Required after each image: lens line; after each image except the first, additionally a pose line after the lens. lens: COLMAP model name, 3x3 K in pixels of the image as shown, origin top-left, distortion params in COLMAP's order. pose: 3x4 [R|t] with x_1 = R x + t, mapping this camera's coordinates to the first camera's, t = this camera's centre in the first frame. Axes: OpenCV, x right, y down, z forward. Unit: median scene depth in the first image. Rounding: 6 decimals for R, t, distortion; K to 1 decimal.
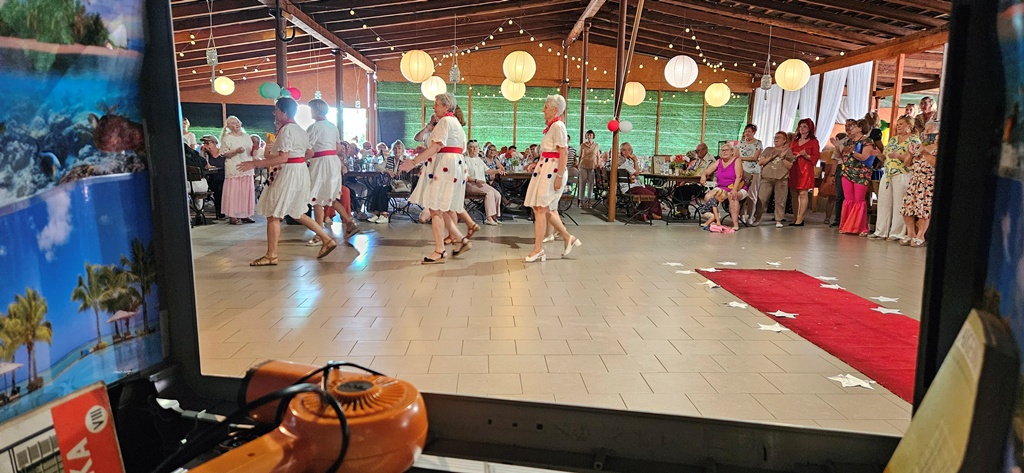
lens RADIAL K [[715.9, 0, 523.5], [0, 715.9, 251.2], [0, 0, 1]] dist [0.086456, -0.082971]
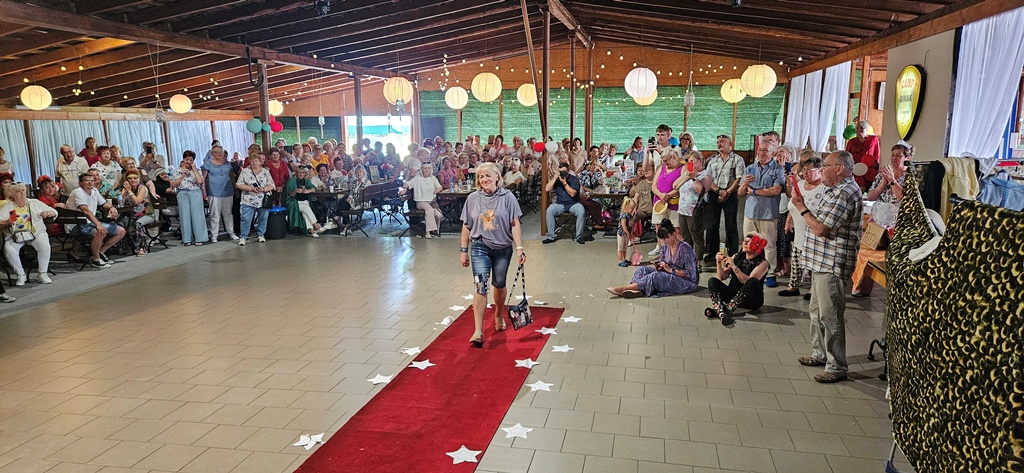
lens RADIAL K [[715.9, 0, 510.0], [0, 715.9, 235.1], [0, 0, 1]] dist [0.086456, -0.082971]
pose [[0.964353, 0.007532, -0.264512, 1.014872], [-0.001131, 0.999703, 0.024346, -0.192571], [0.264617, -0.023179, 0.964075, -0.111669]]
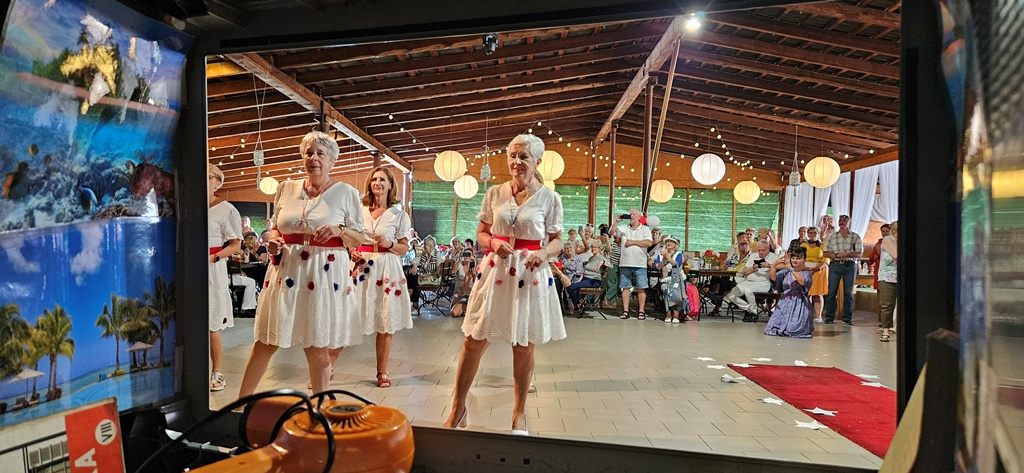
lens RADIAL K [[715.9, 0, 504.3], [0, 715.9, 238.6], [0, 0, 1]] dist [0.086456, -0.082971]
pose [[0.997575, 0.001445, -0.069581, 0.011161], [-0.012039, 0.988295, -0.152080, 0.016088], [0.068546, 0.152549, 0.985916, -0.008994]]
